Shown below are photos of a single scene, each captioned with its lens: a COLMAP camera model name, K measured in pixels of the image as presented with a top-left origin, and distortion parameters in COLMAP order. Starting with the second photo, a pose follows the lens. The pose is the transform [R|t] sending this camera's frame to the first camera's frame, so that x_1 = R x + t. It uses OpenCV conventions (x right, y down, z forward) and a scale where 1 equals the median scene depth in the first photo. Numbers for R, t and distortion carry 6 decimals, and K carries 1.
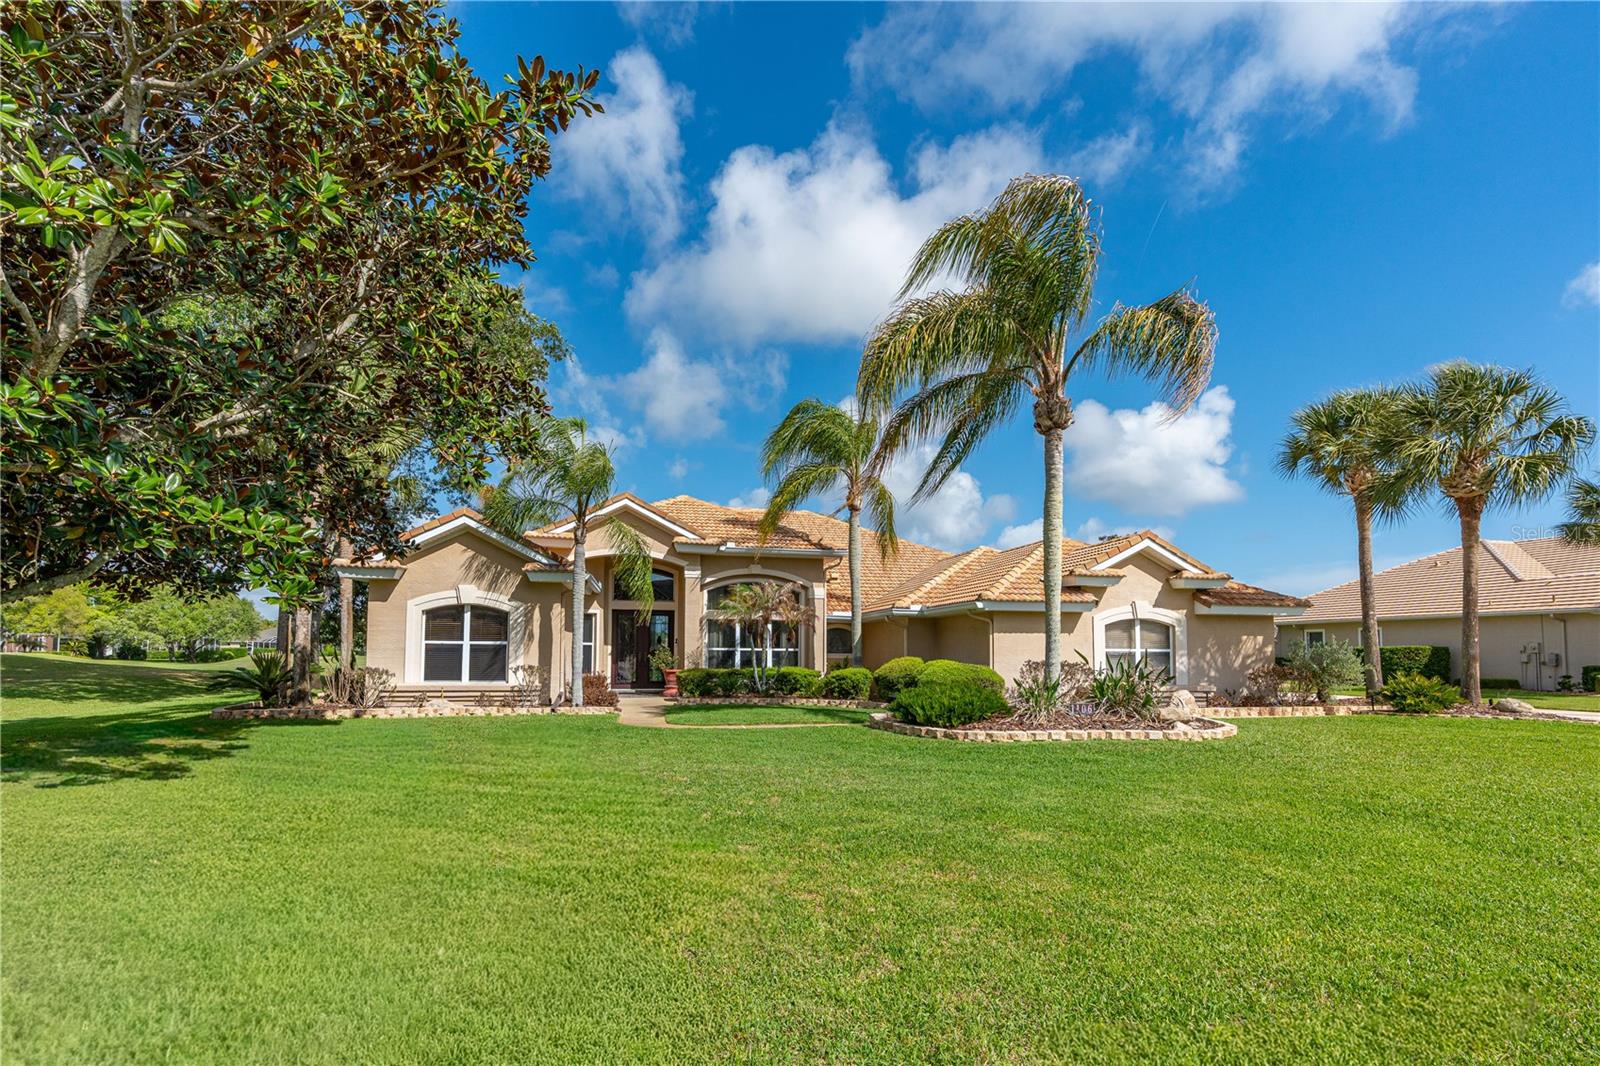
lens RADIAL K [[735.7, 0, 804.3], [0, 735.7, 528.1], [0, 0, 1]] dist [-0.015369, 0.009571]
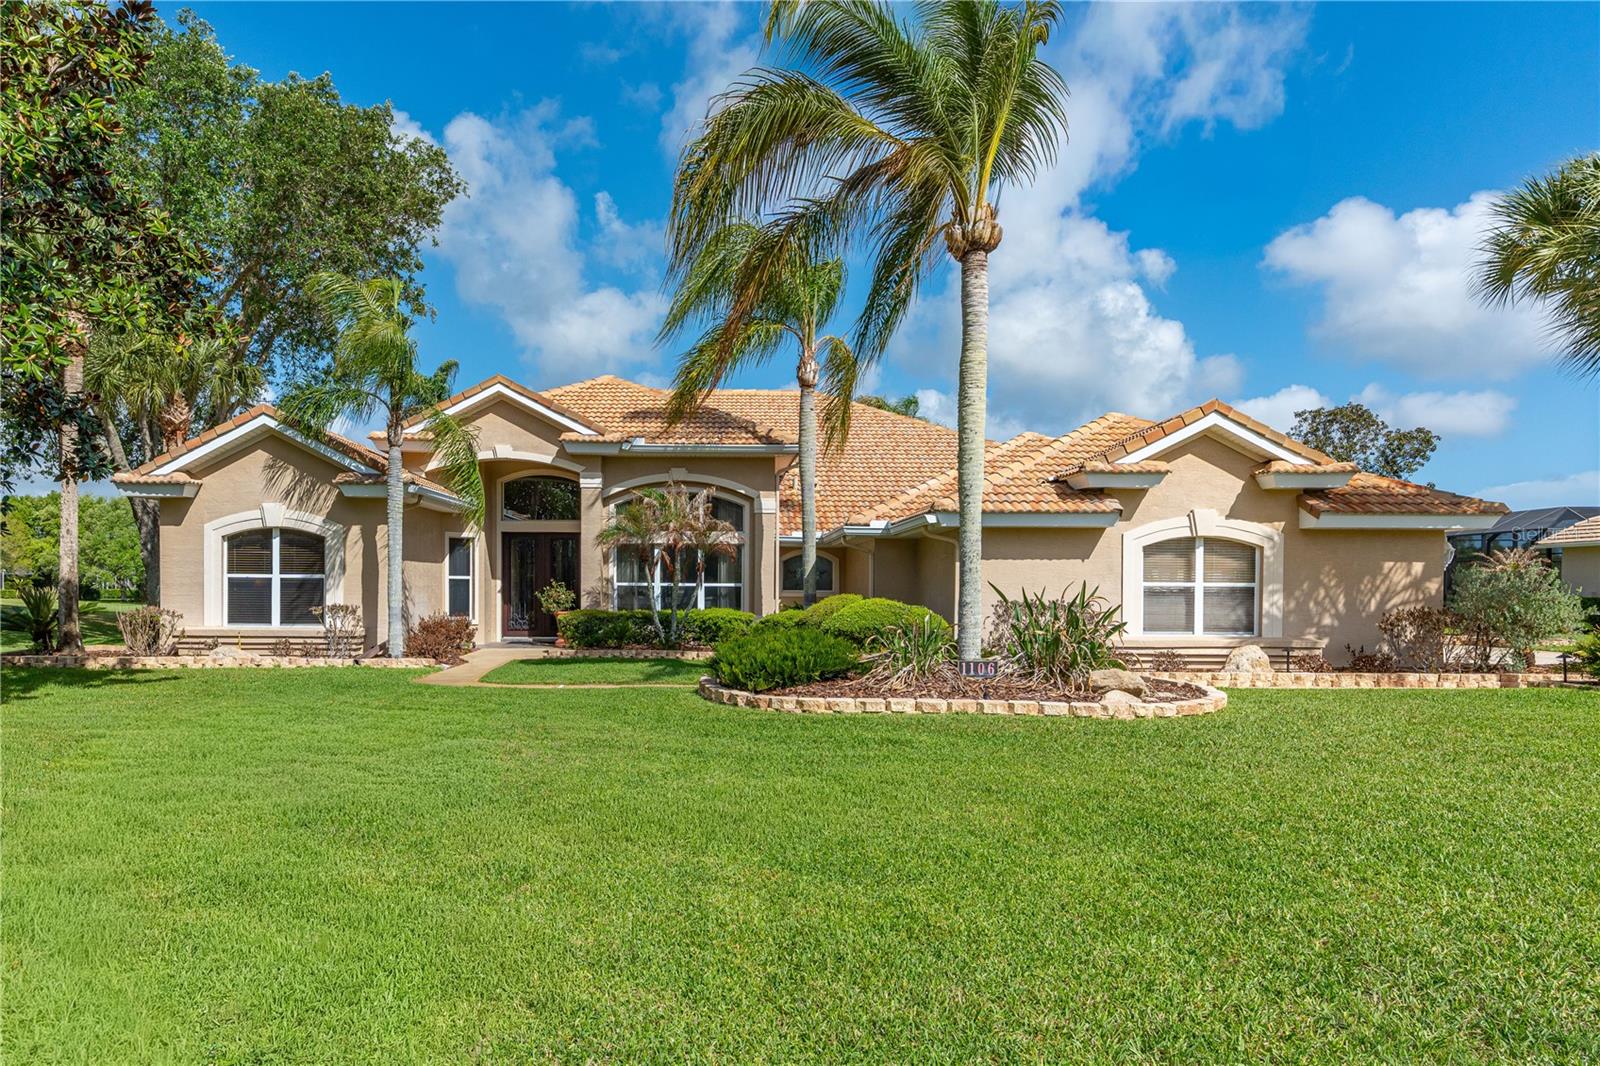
lens RADIAL K [[1041.2, 0, 799.8], [0, 1041.2, 498.4], [0, 0, 1]] dist [-0.004218, 0.001318]
pose [[0.978741, -0.018703, -0.204243, 0.296801], [0.034654, 0.996596, 0.074804, 0.008473], [0.202149, -0.080292, 0.976058, 0.029855]]
